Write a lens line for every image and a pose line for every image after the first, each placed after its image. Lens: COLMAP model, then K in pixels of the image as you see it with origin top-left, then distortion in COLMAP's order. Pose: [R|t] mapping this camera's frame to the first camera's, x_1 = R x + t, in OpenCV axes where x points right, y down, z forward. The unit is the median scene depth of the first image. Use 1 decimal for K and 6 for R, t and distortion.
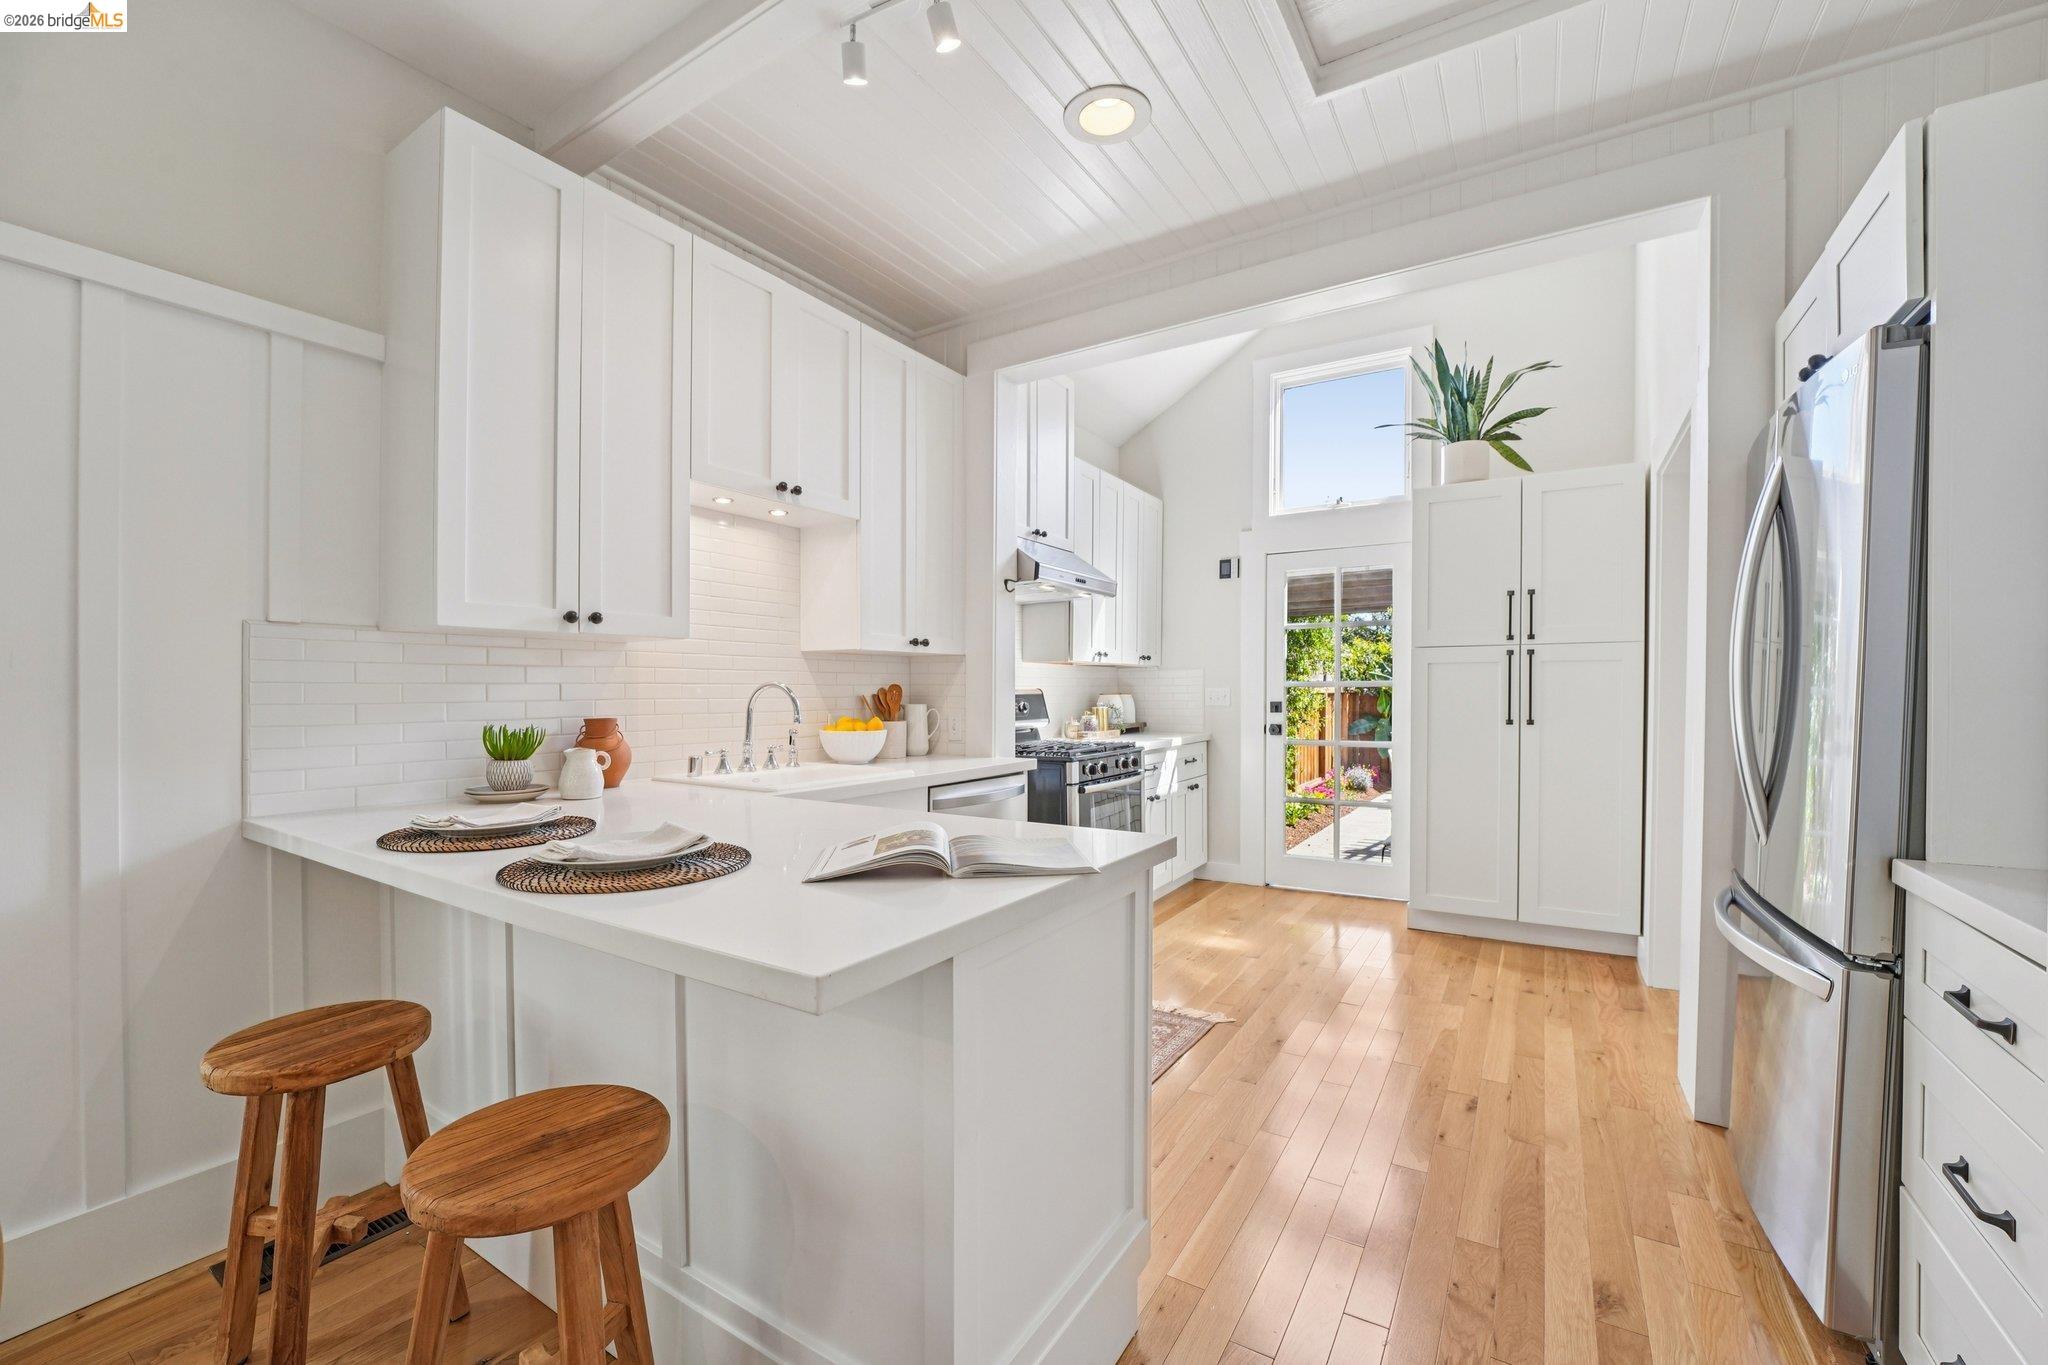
lens RADIAL K [[830.1, 0, 1019.2], [0, 830.1, 700.3], [0, 0, 1]] dist [-0.026280, 0.001443]
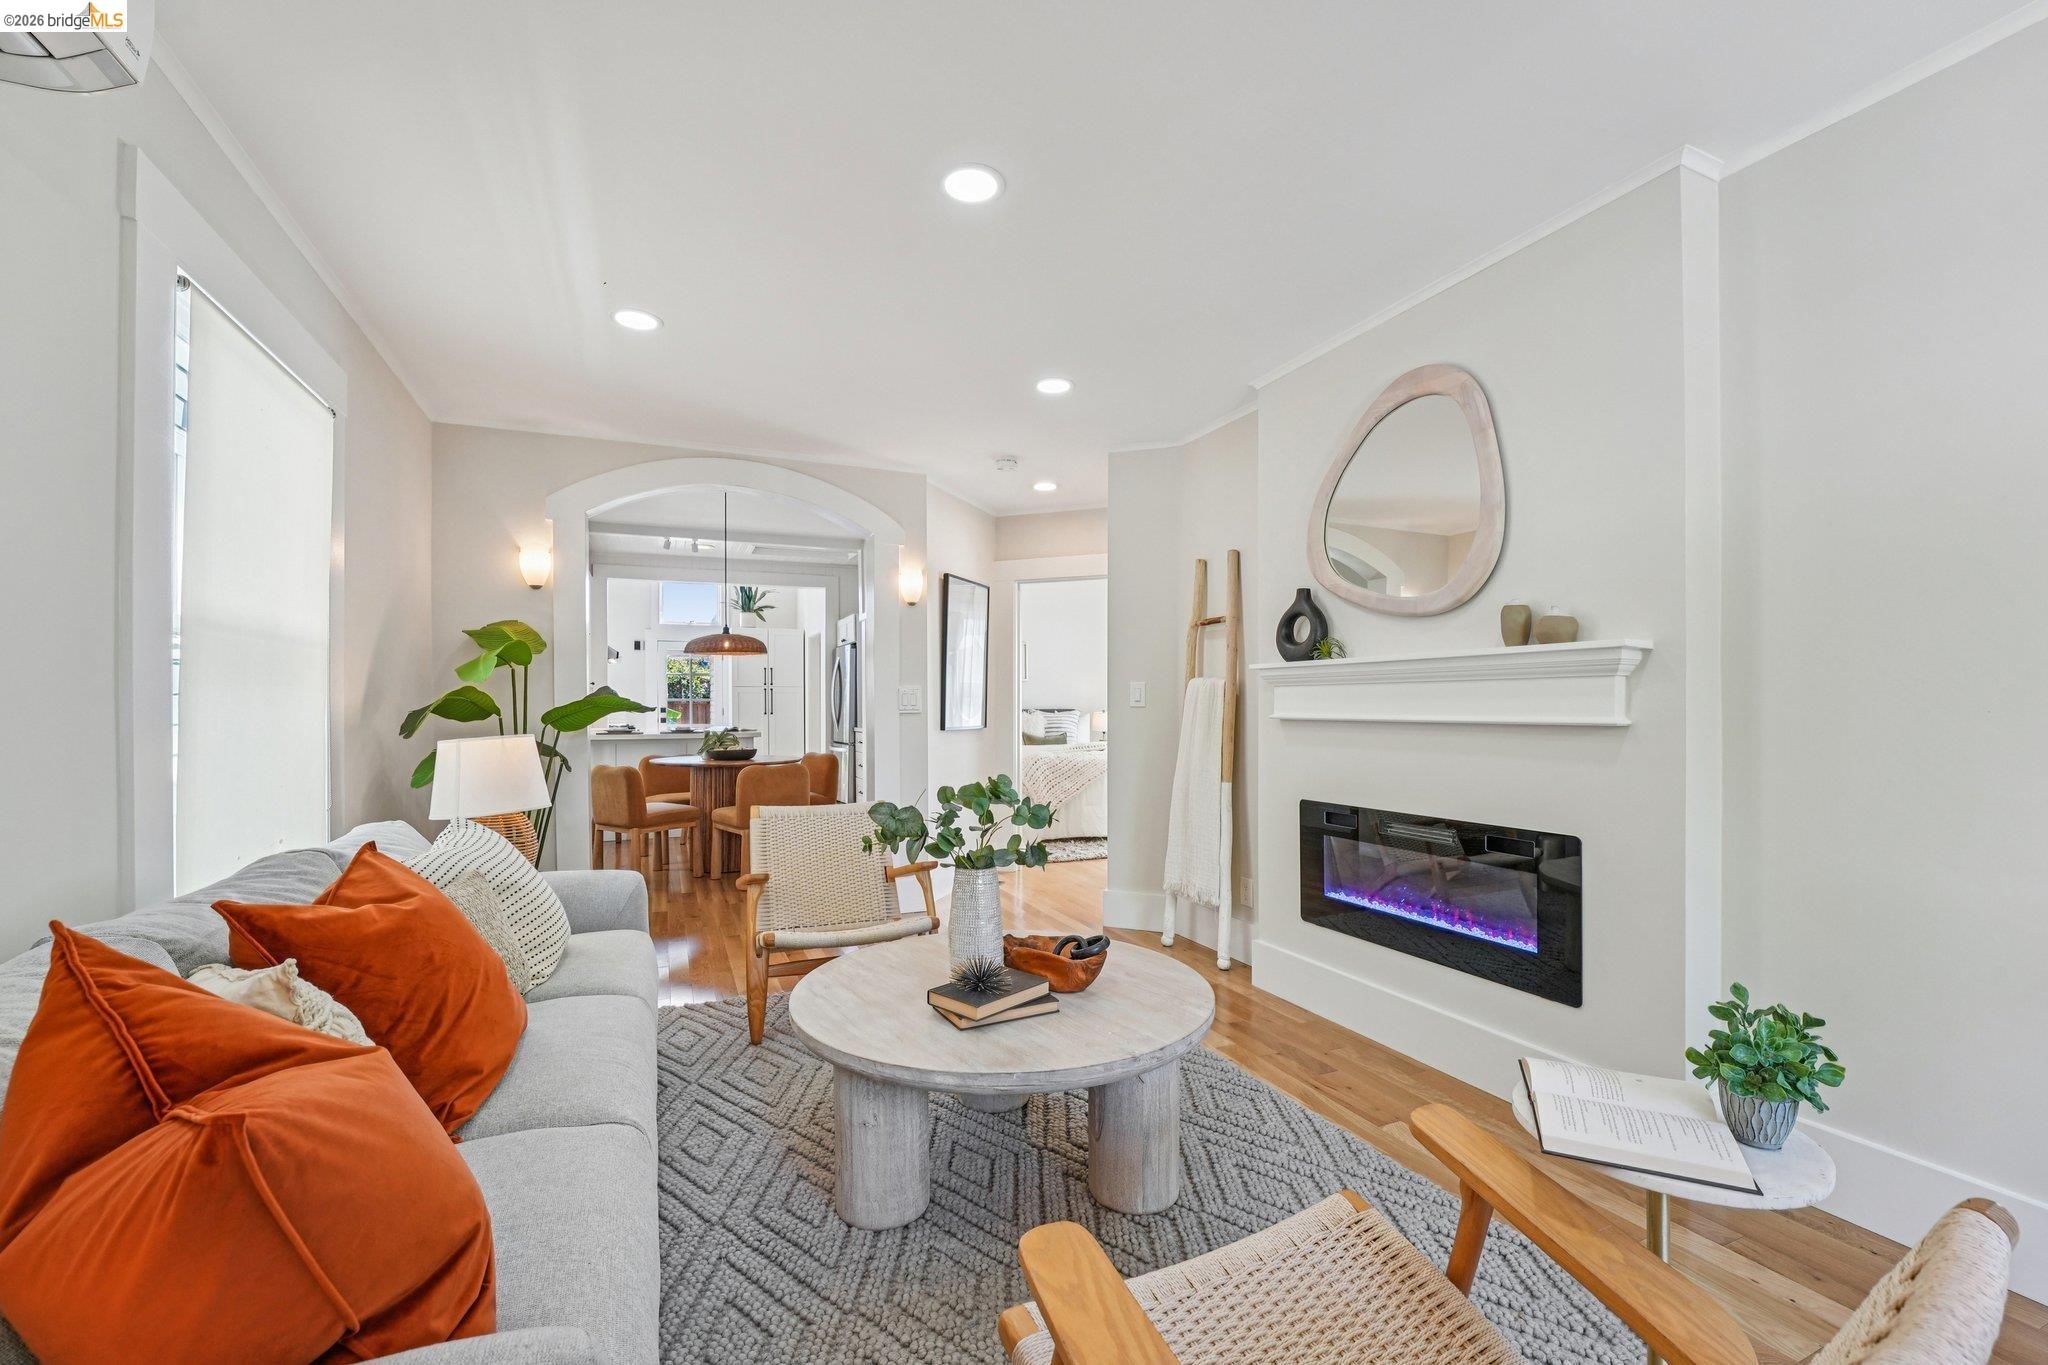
lens RADIAL K [[830.1, 0, 1018.8], [0, 830.1, 717.0], [0, 0, 1]] dist [-0.026280, 0.001443]
pose [[0.557336, -0.011959, 0.830201, -1.339152], [0.012361, 0.999905, 0.006105, 0.032891], [-0.830195, 0.006859, 0.557431, -1.382014]]
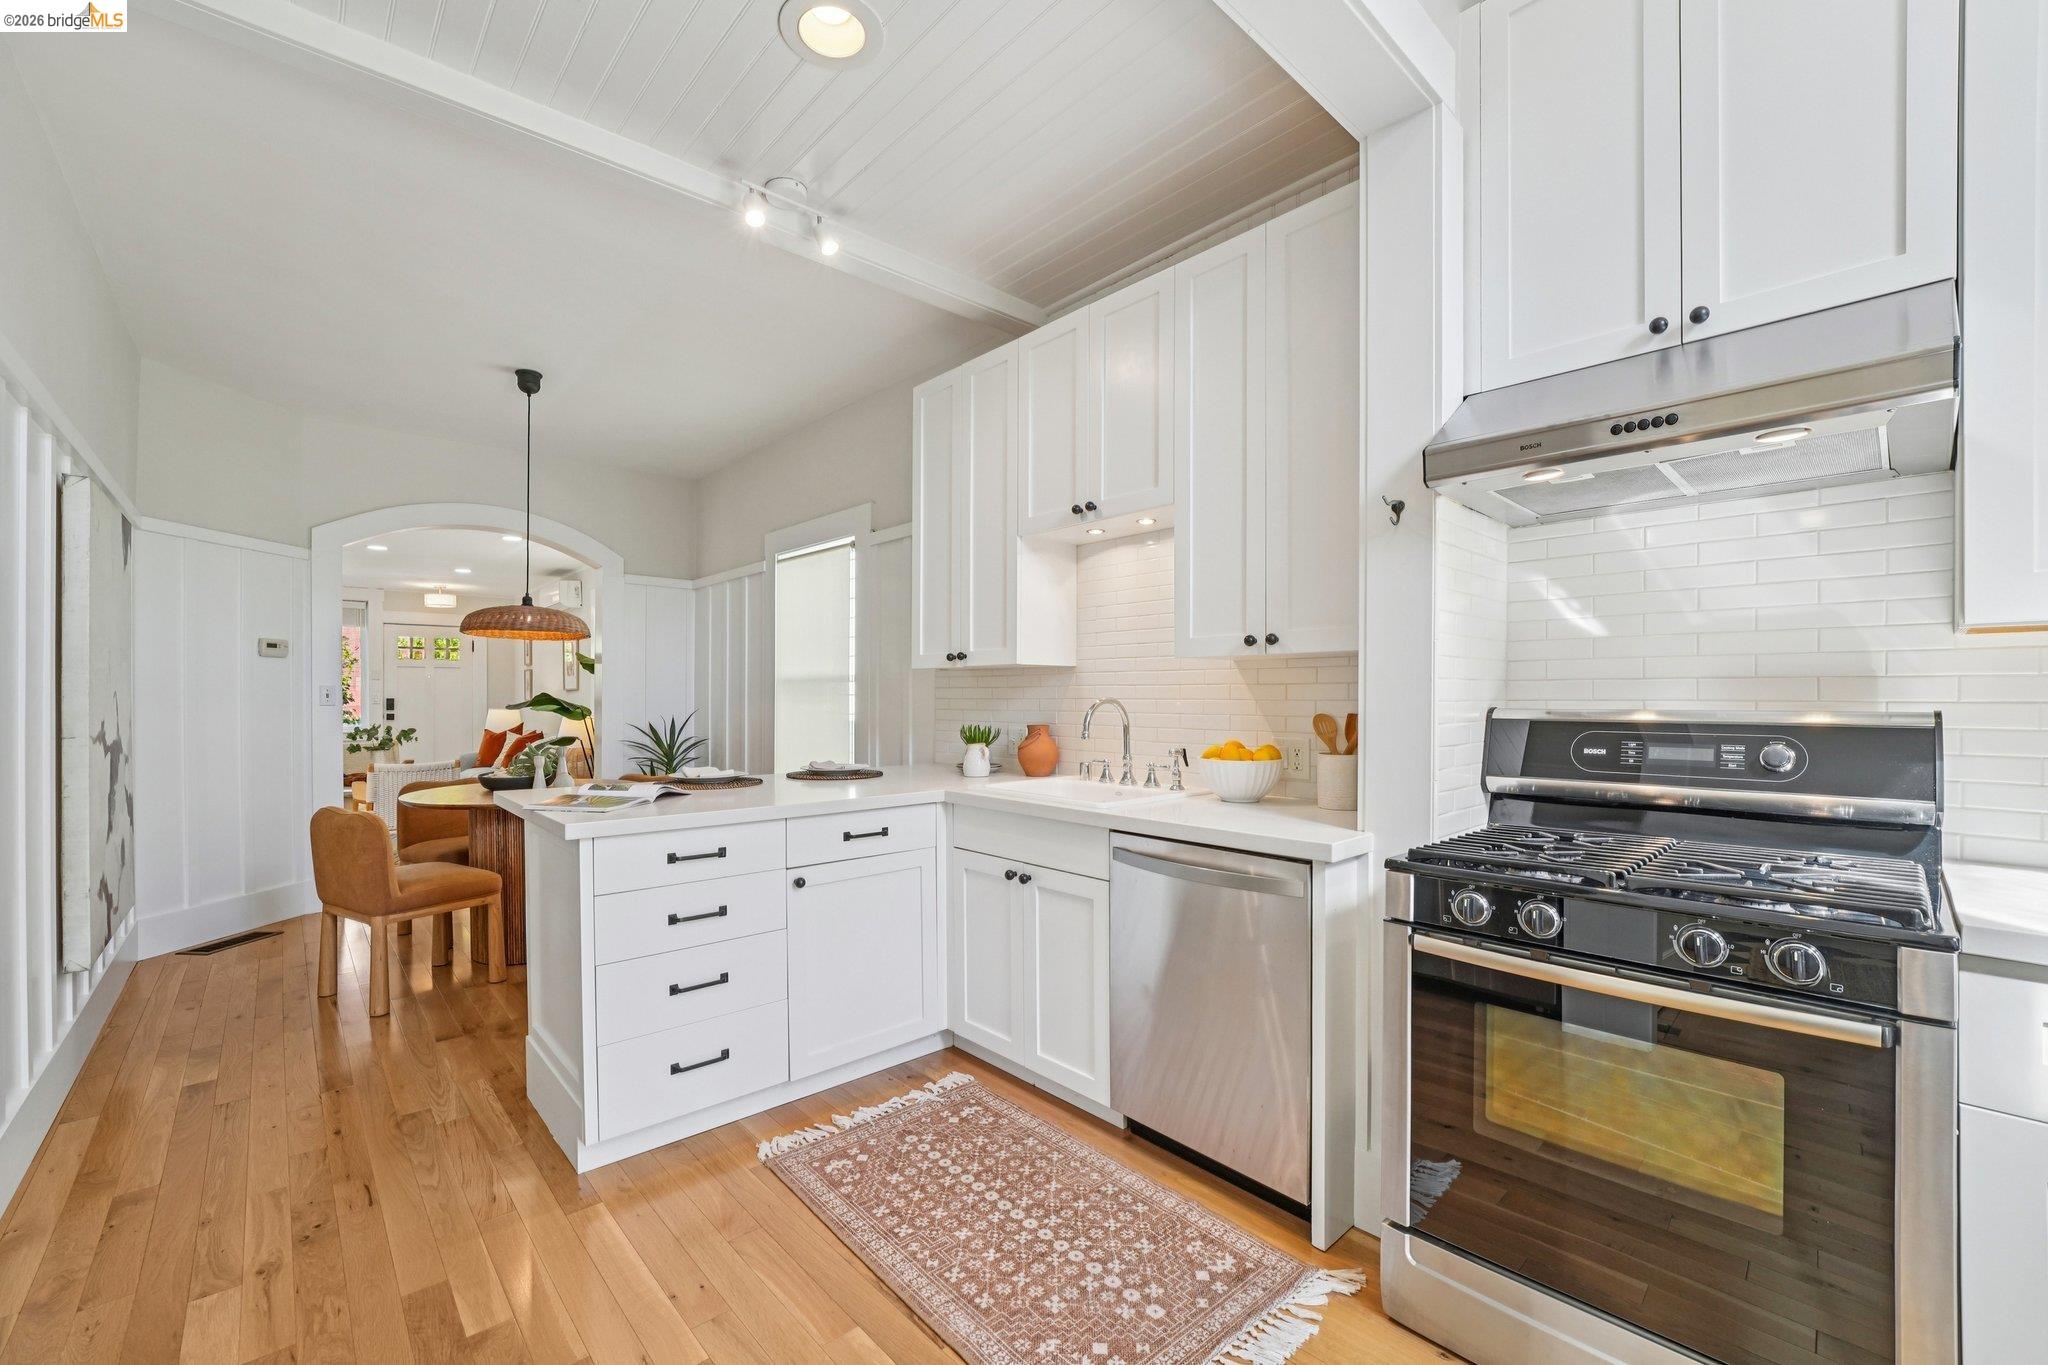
lens RADIAL K [[830.1, 0, 1002.1], [0, 830.1, 702.9], [0, 0, 1]] dist [-0.026280, 0.001443]
pose [[-0.272213, 0.008506, -0.962199, 0.525799], [-0.011457, 0.999861, 0.012080, -0.020041], [0.962169, 0.014312, -0.272078, 0.851510]]
